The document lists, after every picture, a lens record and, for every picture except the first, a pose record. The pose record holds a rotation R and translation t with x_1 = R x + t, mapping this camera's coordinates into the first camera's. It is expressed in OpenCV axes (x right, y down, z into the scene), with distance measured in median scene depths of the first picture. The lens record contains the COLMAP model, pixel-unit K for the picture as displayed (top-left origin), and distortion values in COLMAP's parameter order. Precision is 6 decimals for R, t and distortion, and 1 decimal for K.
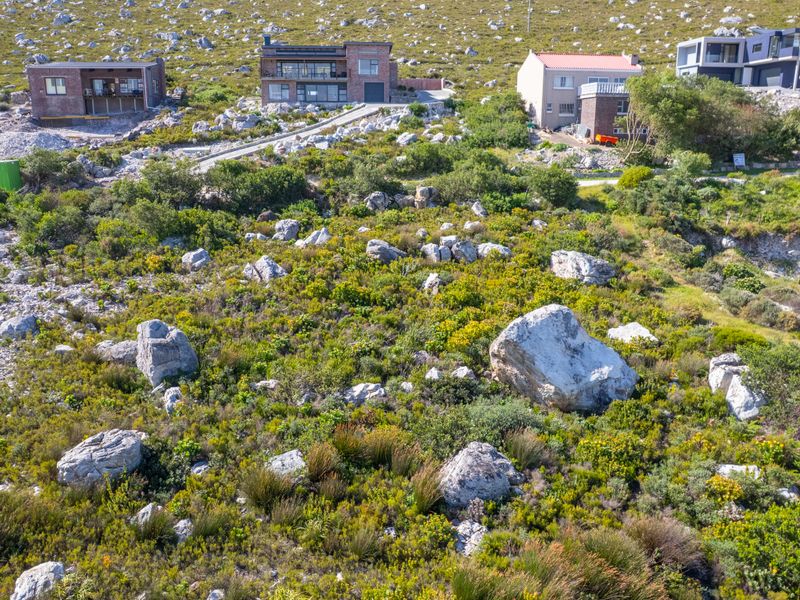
lens RADIAL K [[680.5, 0, 409.8], [0, 680.5, 306.7], [0, 0, 1]] dist [-0.051020, 0.004442]
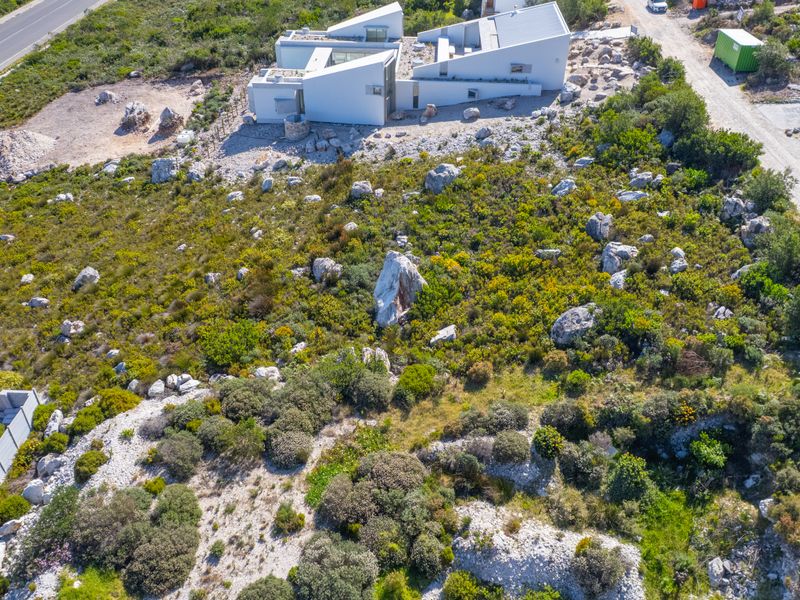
lens RADIAL K [[700.3, 0, 398.3], [0, 700.3, 304.1], [0, 0, 1]] dist [-0.058878, 0.032962]
pose [[-0.166148, 0.602417, -0.780698, 1.053054], [-0.245737, 0.741431, 0.624415, -0.647476], [0.954991, 0.295592, 0.024848, 0.631299]]
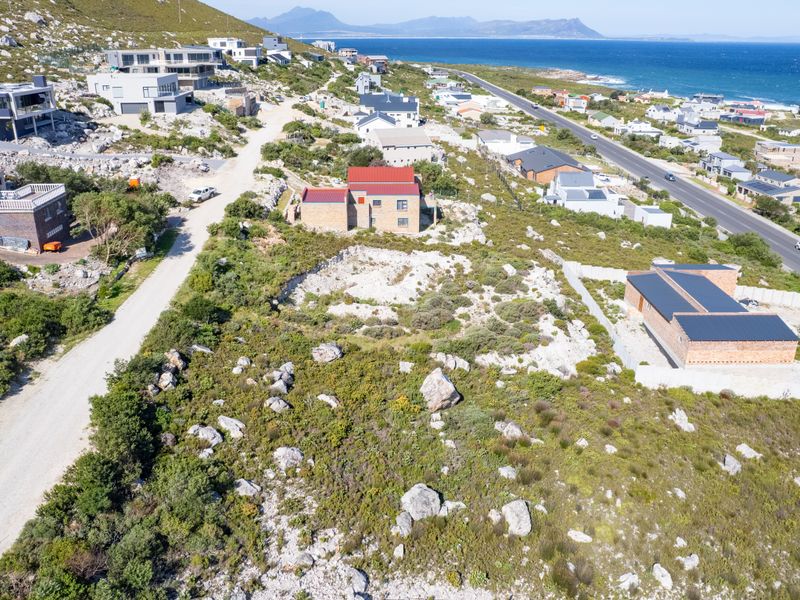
lens RADIAL K [[666.0, 0, 396.3], [0, 666.0, 293.0], [0, 0, 1]] dist [-0.057692, 0.028775]
pose [[0.089737, -0.358395, 0.929247, -1.181075], [0.239308, 0.913437, 0.329188, -0.665857], [-0.966788, 0.192836, 0.167736, 0.457852]]
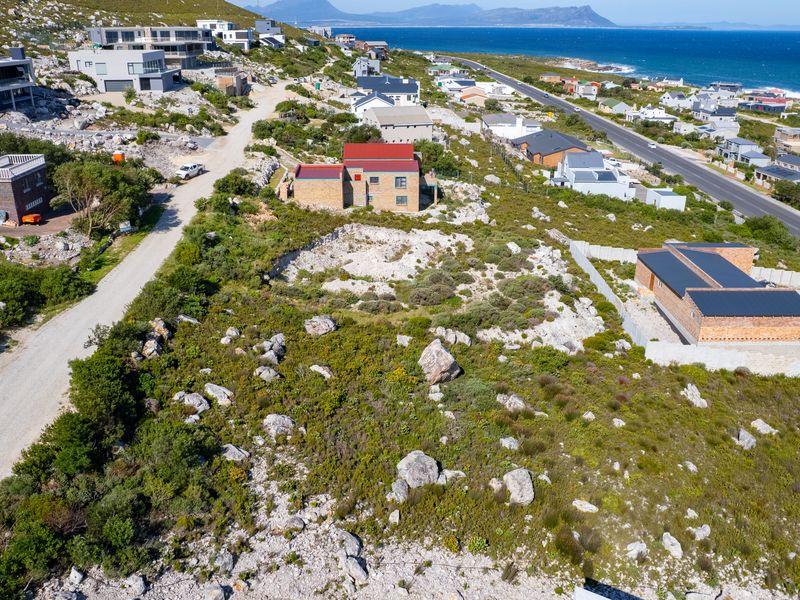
lens RADIAL K [[700.3, 0, 396.4], [0, 700.3, 305.8], [0, 0, 1]] dist [-0.058878, 0.032962]
pose [[0.090199, -0.371790, 0.923924, -1.205056], [0.240962, 0.908290, 0.341975, -0.593887], [-0.966334, 0.191784, 0.171514, 0.464464]]
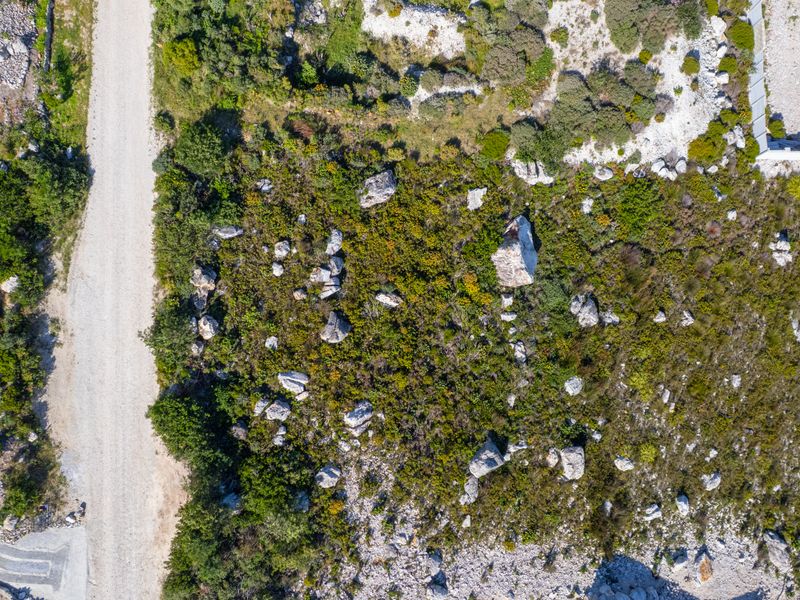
lens RADIAL K [[700.3, 0, 392.7], [0, 700.3, 276.2], [0, 0, 1]] dist [-0.058878, 0.032962]
pose [[0.100300, -0.987900, 0.118294, -0.081377], [0.239305, 0.139356, 0.960892, -1.284107], [-0.965750, -0.068069, 0.250387, 0.546292]]
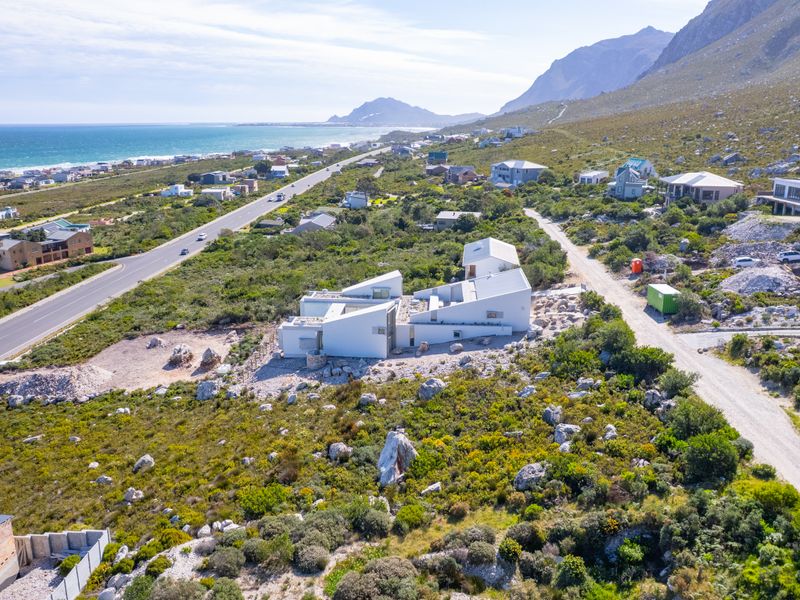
lens RADIAL K [[700.3, 0, 398.0], [0, 700.3, 297.9], [0, 0, 1]] dist [-0.058878, 0.032962]
pose [[-0.169548, 0.250313, -0.953204, 1.455529], [-0.243395, 0.926610, 0.286622, -0.685829], [0.954993, 0.280601, -0.096180, 0.700589]]
